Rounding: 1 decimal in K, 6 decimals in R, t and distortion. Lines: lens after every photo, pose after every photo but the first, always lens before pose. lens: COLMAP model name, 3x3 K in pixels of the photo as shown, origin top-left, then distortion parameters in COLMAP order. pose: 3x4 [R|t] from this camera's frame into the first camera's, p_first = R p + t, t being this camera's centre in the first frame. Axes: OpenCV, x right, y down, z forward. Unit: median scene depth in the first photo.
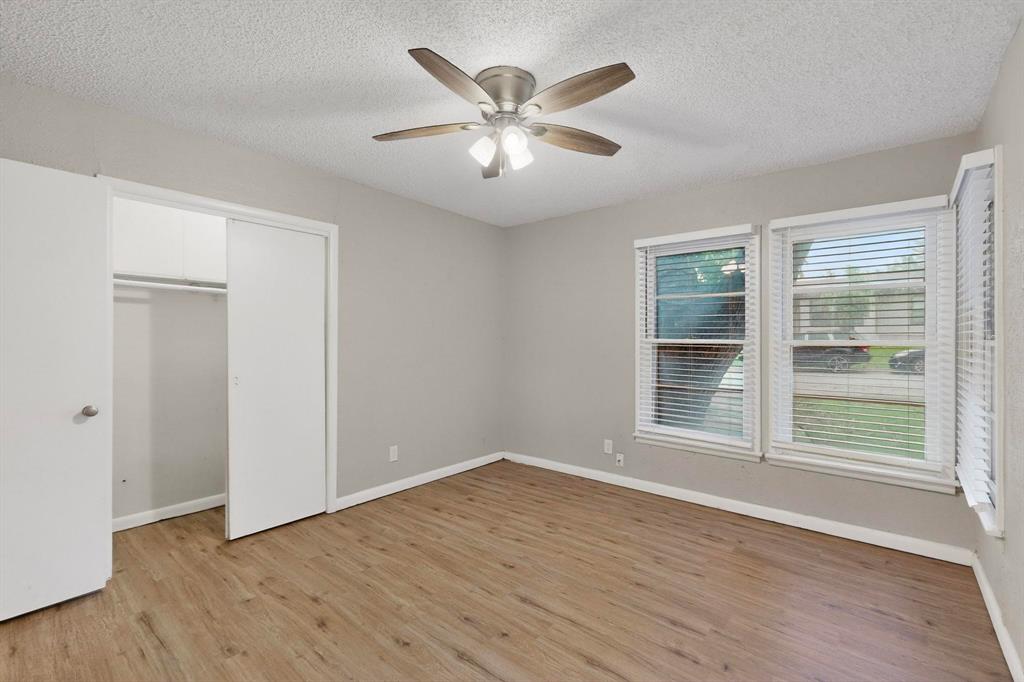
lens RADIAL K [[450.2, 0, 514.4], [0, 450.2, 340.0], [0, 0, 1]] dist [0.009736, -0.000792]
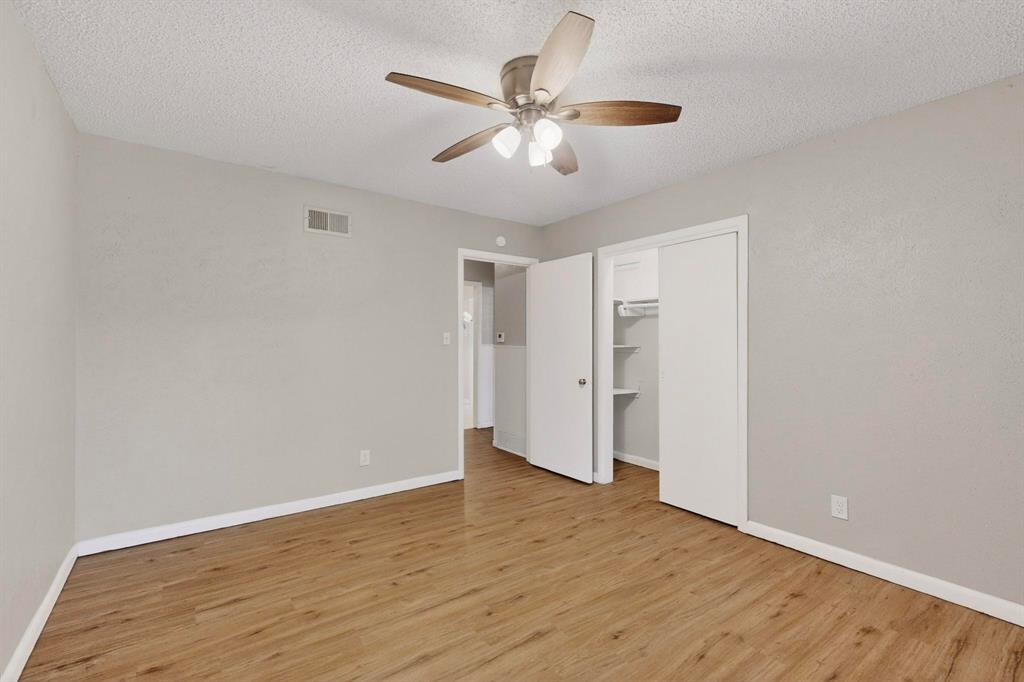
lens RADIAL K [[450.2, 0, 507.1], [0, 450.2, 339.4], [0, 0, 1]] dist [0.009736, -0.000792]
pose [[-0.247971, -0.012633, -0.968685, 0.712216], [-0.000798, 0.999917, -0.012836, 0.007403], [0.968767, -0.002411, -0.247961, 0.912455]]
